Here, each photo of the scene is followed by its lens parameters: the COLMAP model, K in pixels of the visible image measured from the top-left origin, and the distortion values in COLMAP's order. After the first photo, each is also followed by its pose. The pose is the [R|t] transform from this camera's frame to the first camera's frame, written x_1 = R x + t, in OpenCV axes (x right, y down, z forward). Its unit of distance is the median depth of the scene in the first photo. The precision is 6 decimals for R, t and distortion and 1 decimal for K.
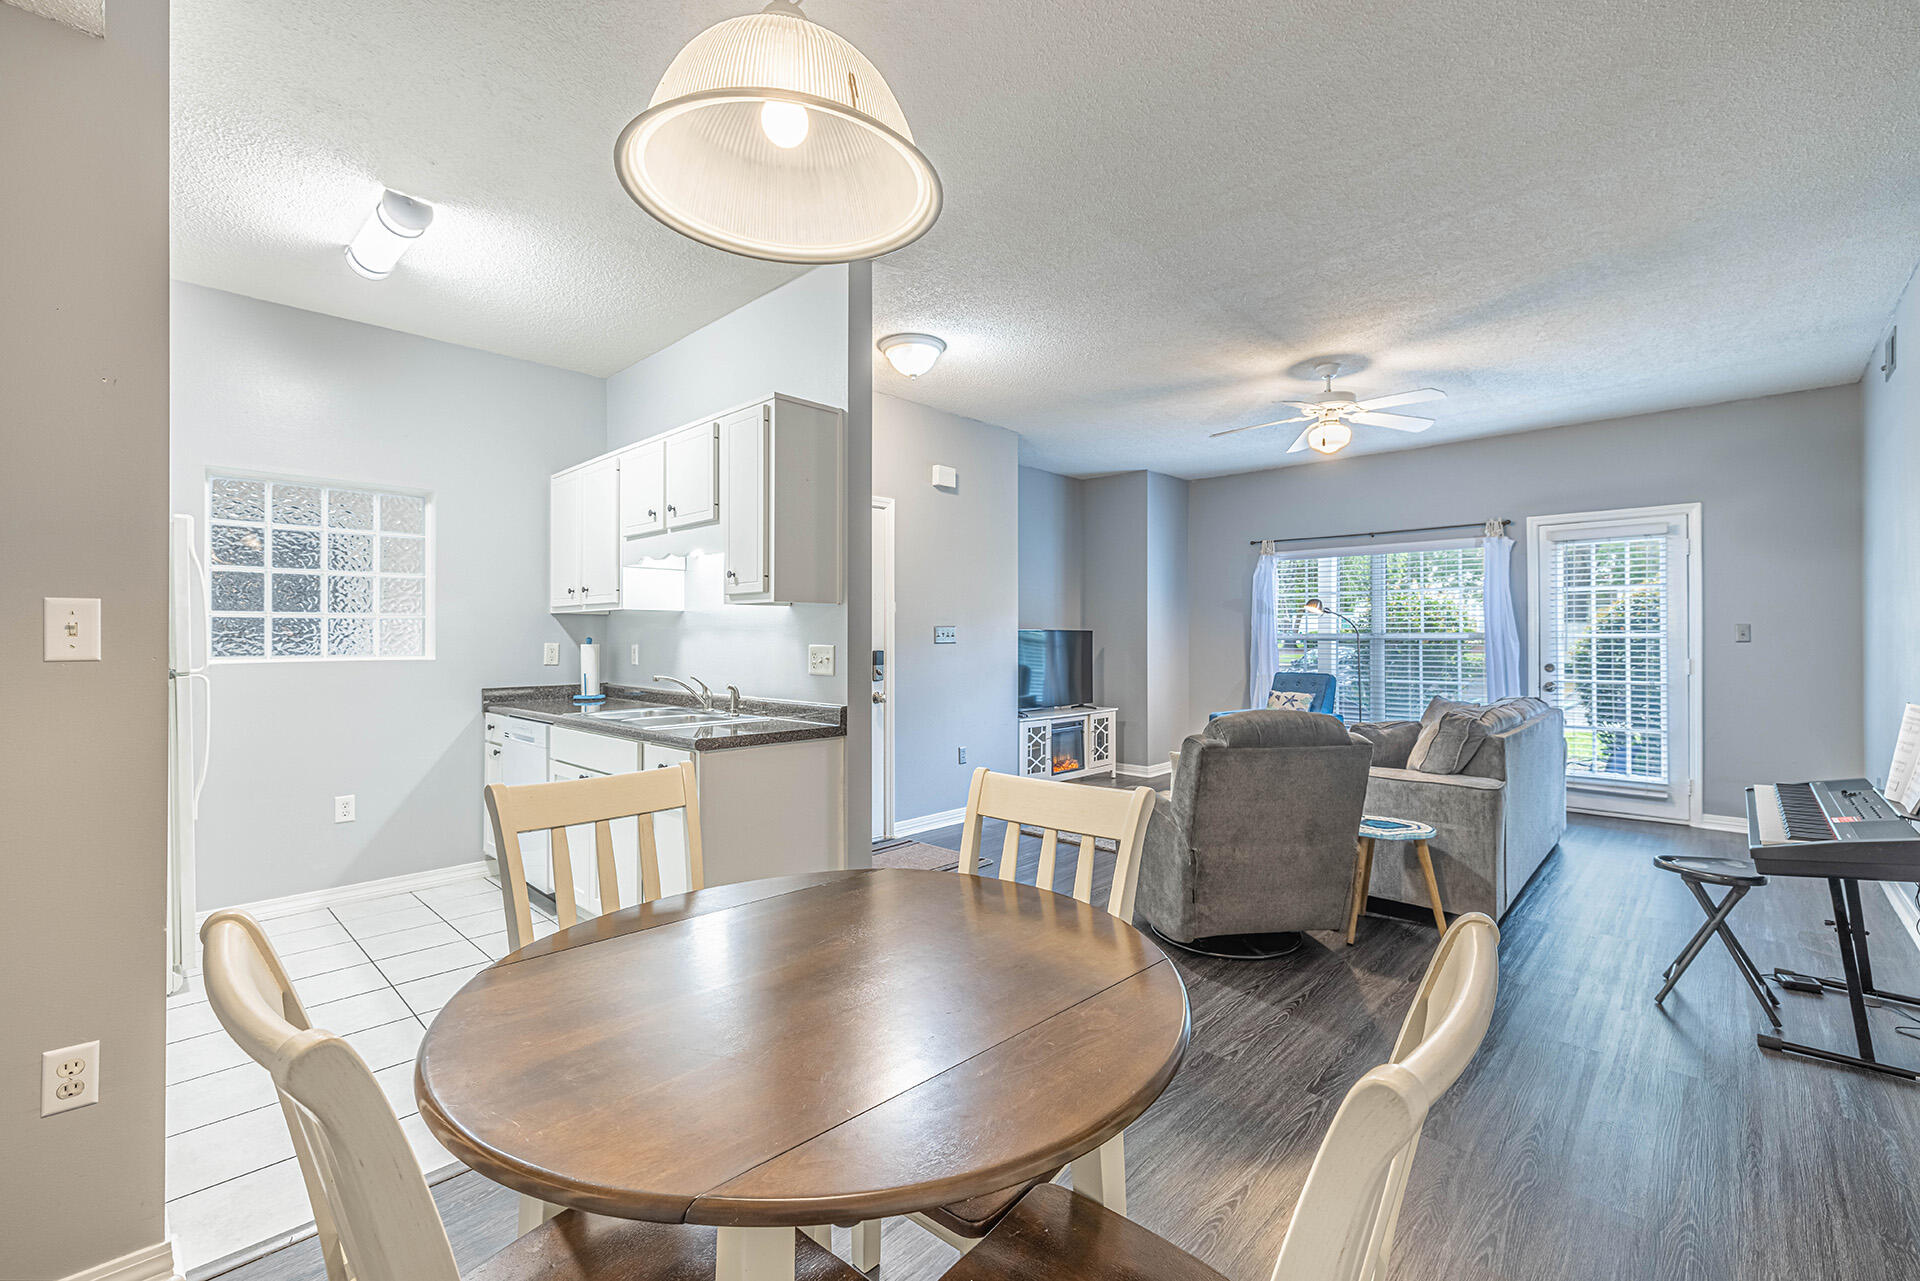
lens RADIAL K [[789.0, 0, 957.4], [0, 789.0, 640.0], [0, 0, 1]] dist [-0.017018, -0.000596]
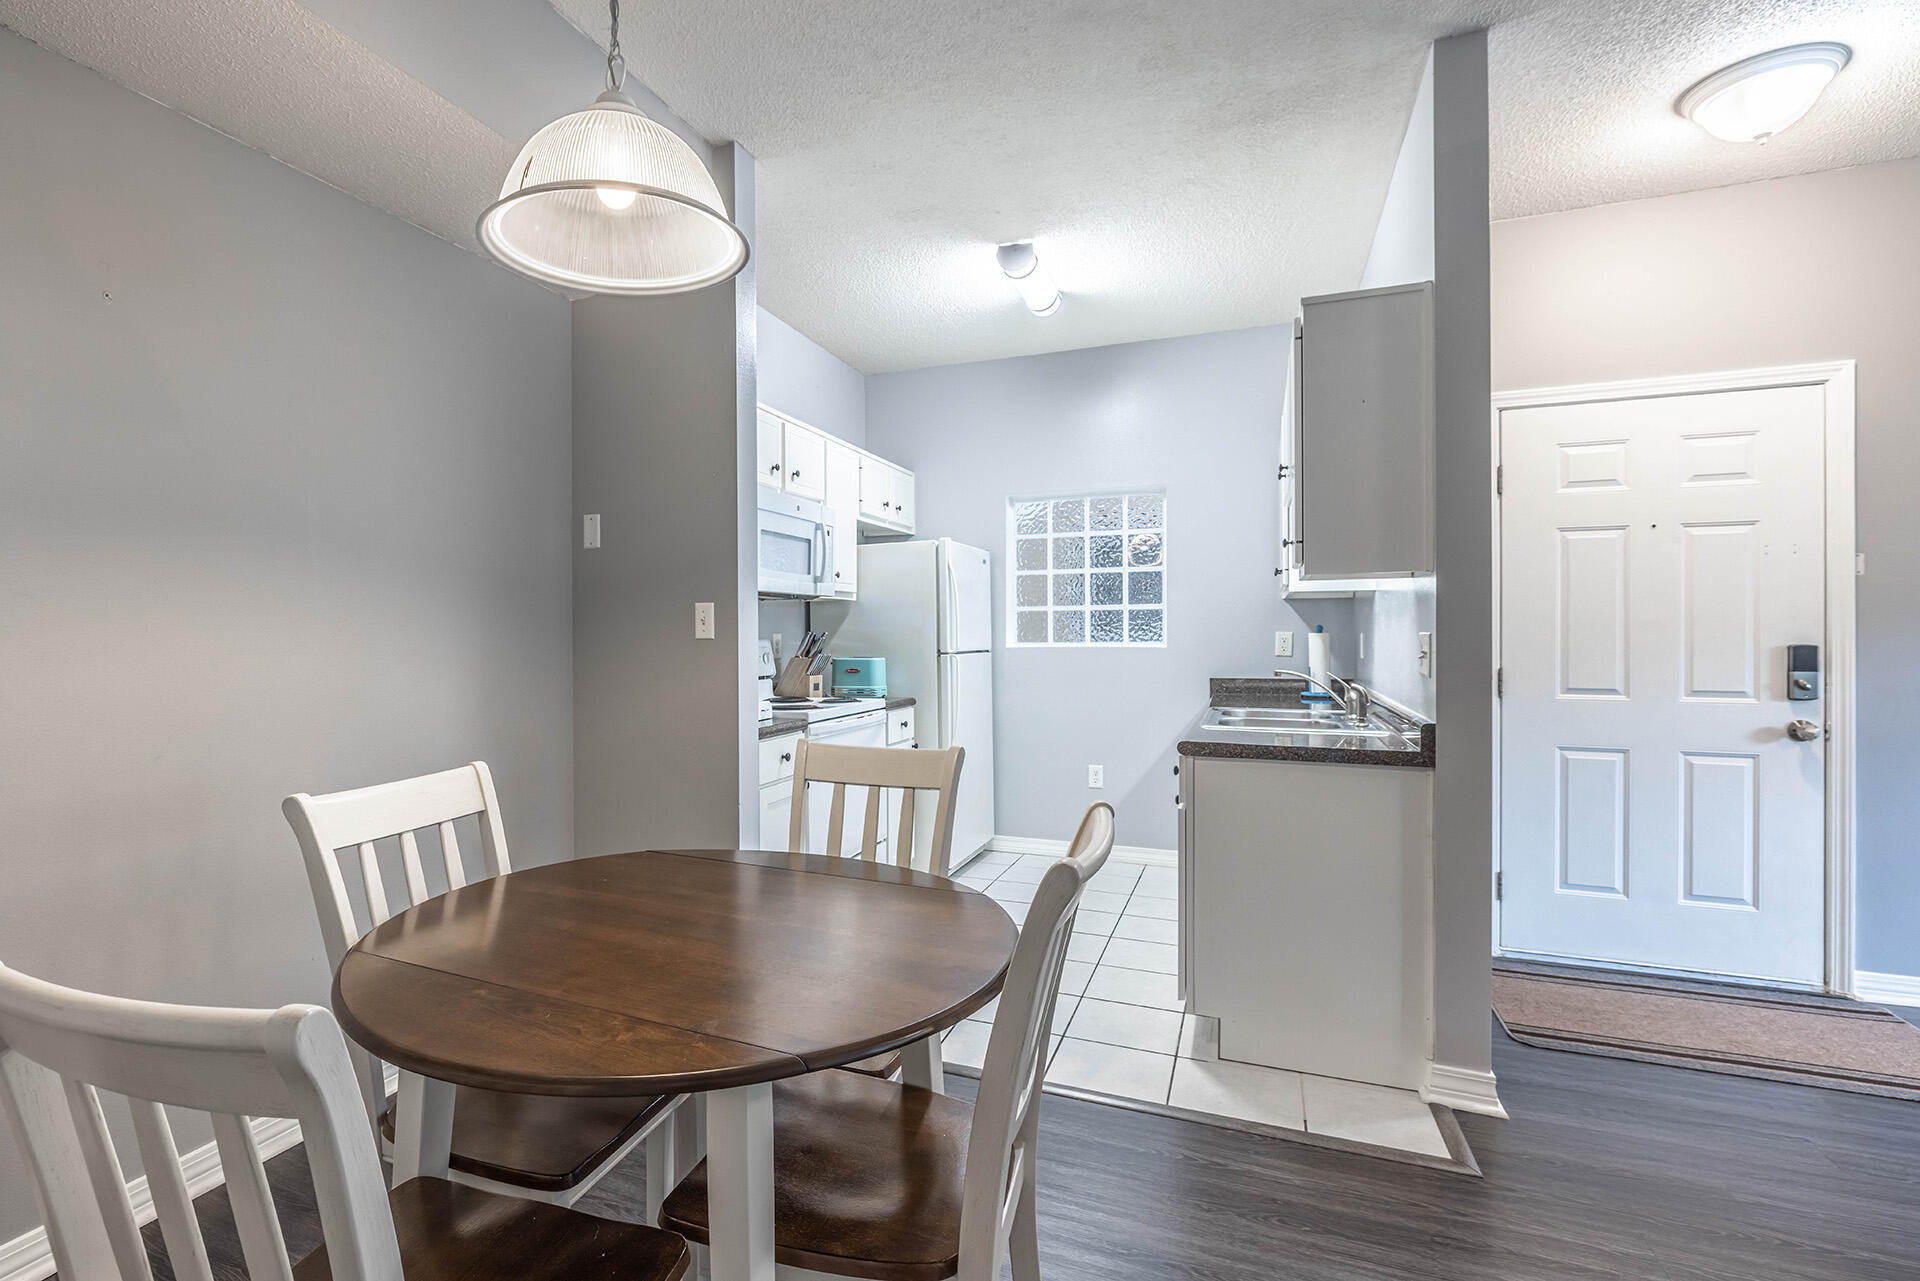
lens RADIAL K [[911.3, 0, 926.8], [0, 911.3, 622.4], [0, 0, 1]] dist [-0.017788, 0.001288]
pose [[0.372331, -0.010407, -0.928042, 0.330556], [0.001662, 0.999943, -0.010546, 0.004073], [0.928098, 0.002384, 0.372327, 0.258808]]
